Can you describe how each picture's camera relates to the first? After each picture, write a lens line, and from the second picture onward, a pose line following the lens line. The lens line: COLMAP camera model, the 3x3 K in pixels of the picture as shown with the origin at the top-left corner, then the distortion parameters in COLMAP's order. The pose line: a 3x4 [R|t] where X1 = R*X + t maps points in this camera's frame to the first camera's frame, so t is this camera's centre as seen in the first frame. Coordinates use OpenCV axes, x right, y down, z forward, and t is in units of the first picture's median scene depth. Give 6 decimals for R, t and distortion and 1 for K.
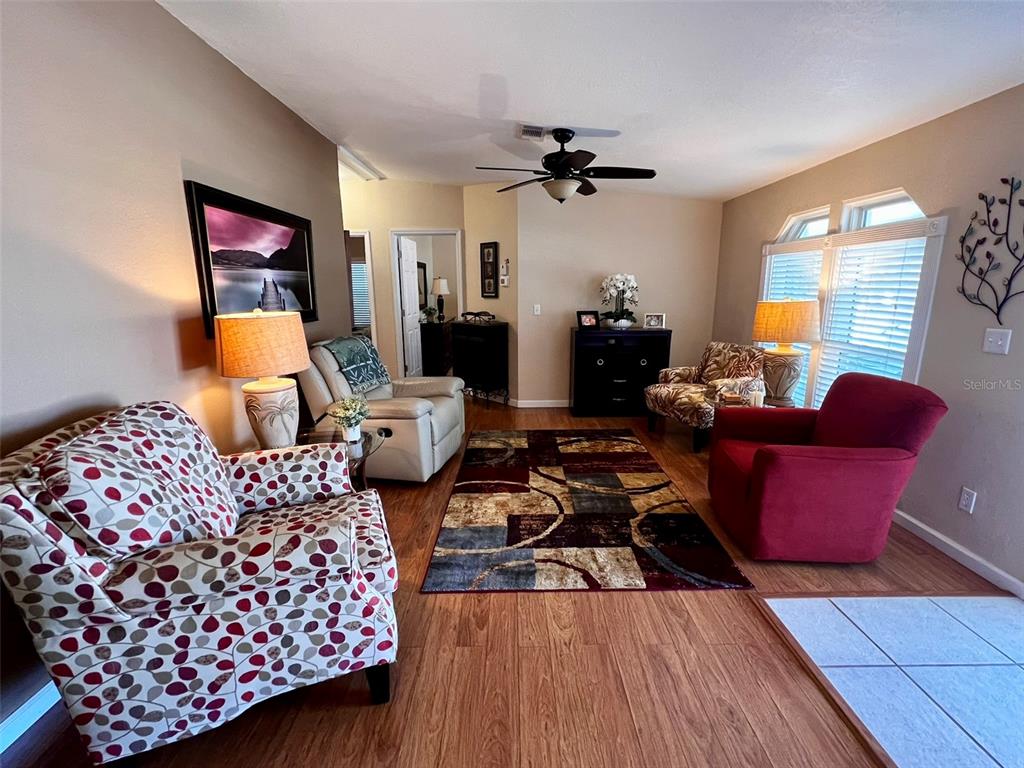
lens RADIAL K [[453.0, 0, 514.8], [0, 453.0, 384.1], [0, 0, 1]] dist [-0.002940, -0.000074]
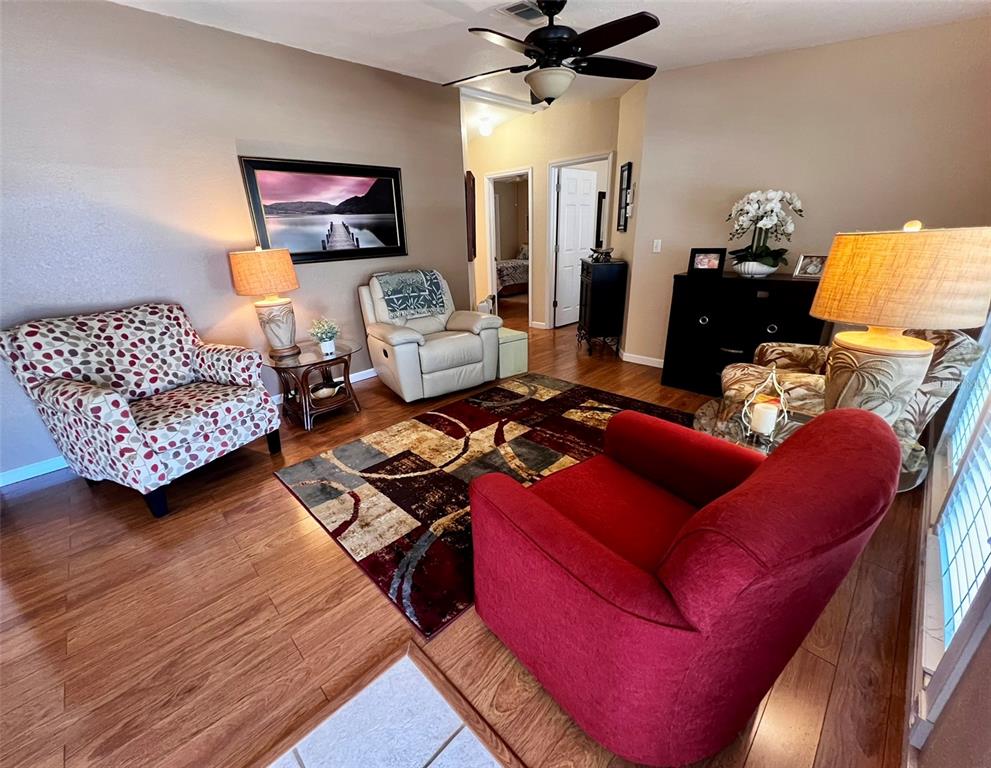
lens RADIAL K [[409.4, 0, 493.9], [0, 409.4, 383.2], [0, 0, 1]] dist [-0.001486, -0.000309]
pose [[0.693635, 0.232066, -0.681921, 0.697710], [-0.115667, 0.970281, 0.212544, -0.083385], [0.710979, -0.068553, 0.699863, 0.457553]]
